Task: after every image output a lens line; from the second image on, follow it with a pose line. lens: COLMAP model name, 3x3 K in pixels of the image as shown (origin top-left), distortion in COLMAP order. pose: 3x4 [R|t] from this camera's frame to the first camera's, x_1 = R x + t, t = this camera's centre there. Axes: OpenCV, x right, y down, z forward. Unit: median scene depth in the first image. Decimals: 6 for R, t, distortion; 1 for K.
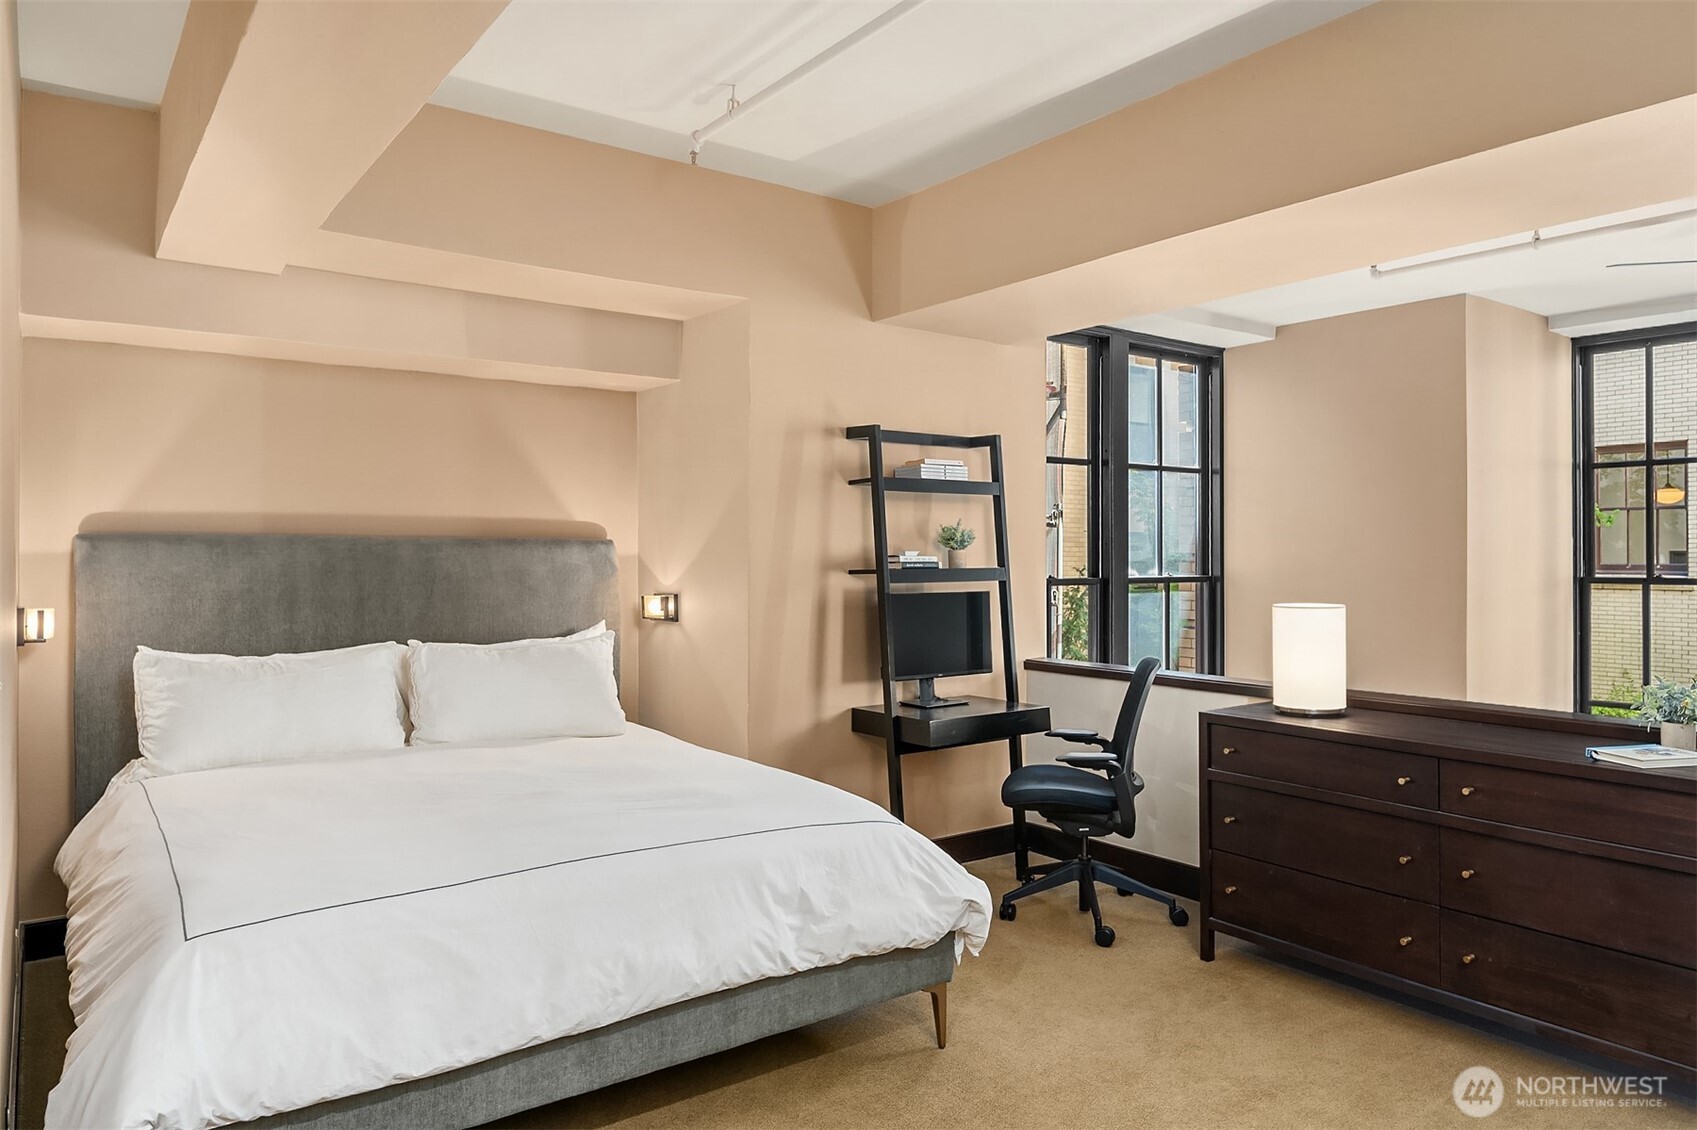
lens RADIAL K [[1116.0, 0, 845.5], [0, 1116.0, 550.8], [0, 0, 1]] dist [-0.000458, -0.002655]
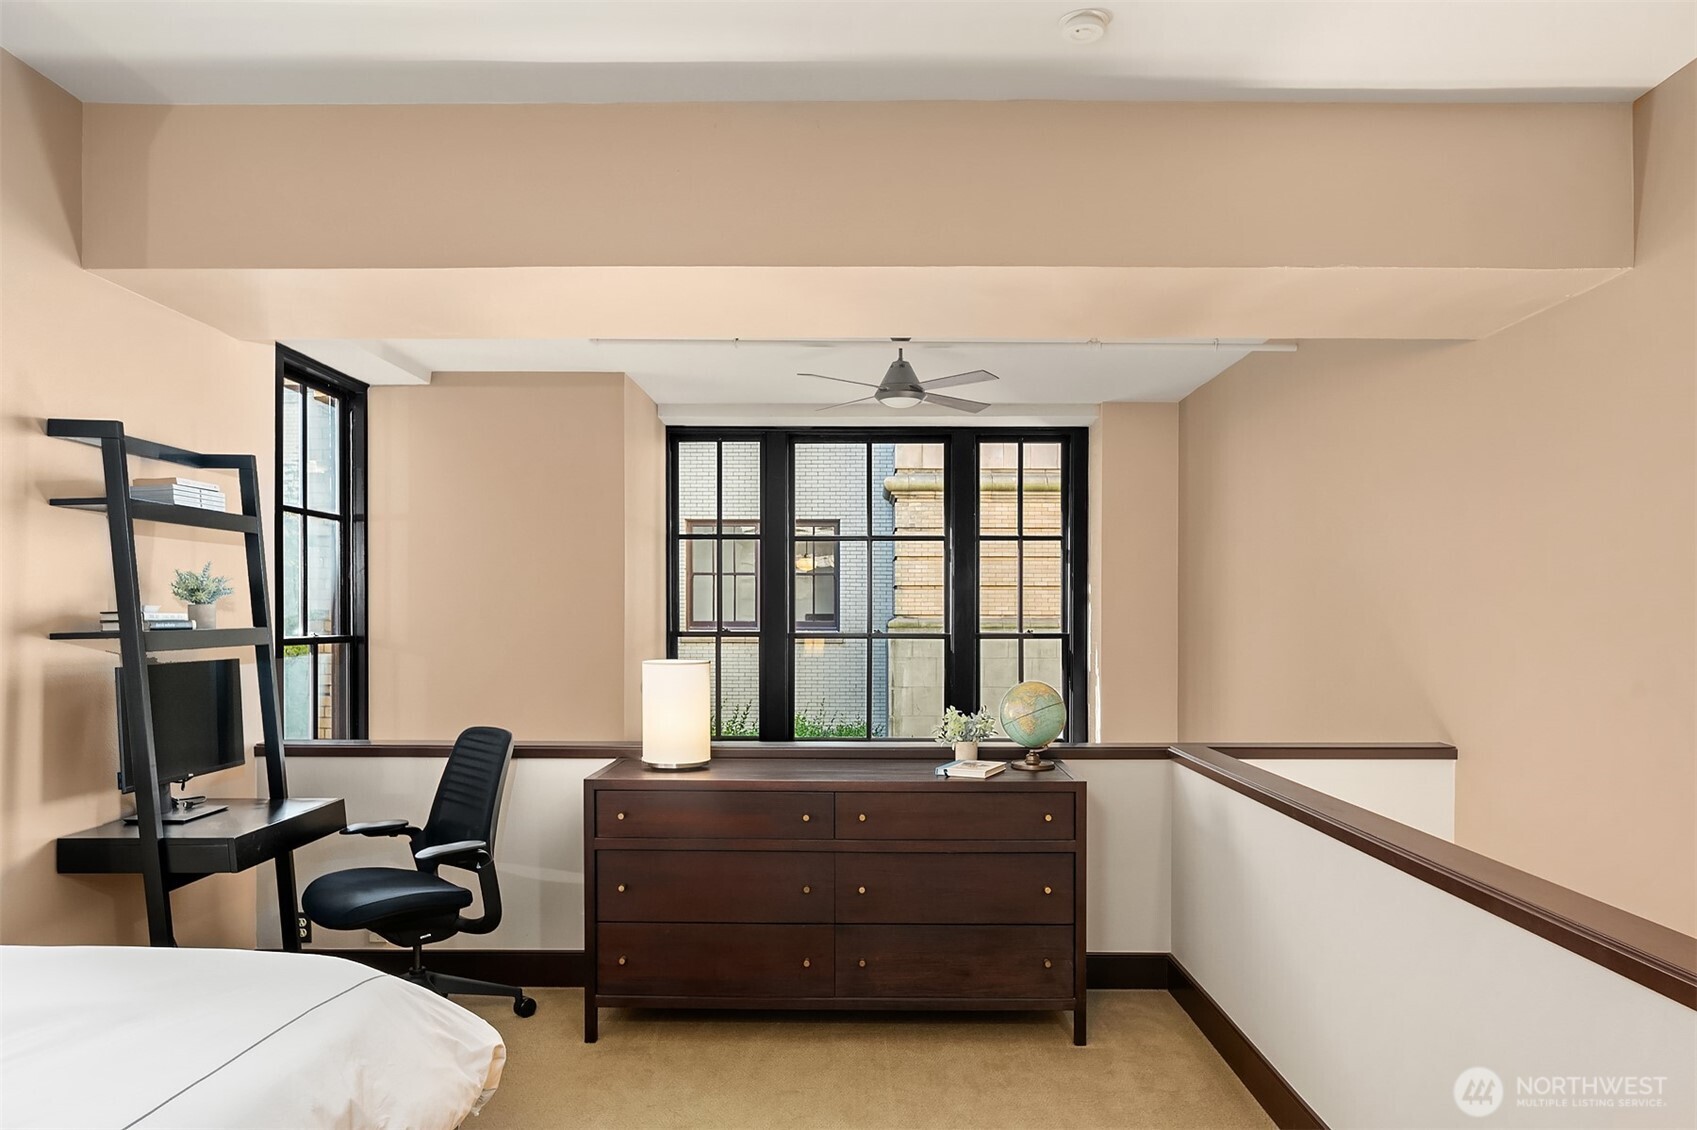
lens RADIAL K [[1116.0, 0, 879.9], [0, 1116.0, 620.4], [0, 0, 1]] dist [-0.000458, -0.002655]
pose [[0.596905, -0.004650, 0.802299, -0.234760], [-0.003878, 0.999955, 0.008680, 0.001739], [-0.802303, -0.008292, 0.596860, 0.202518]]
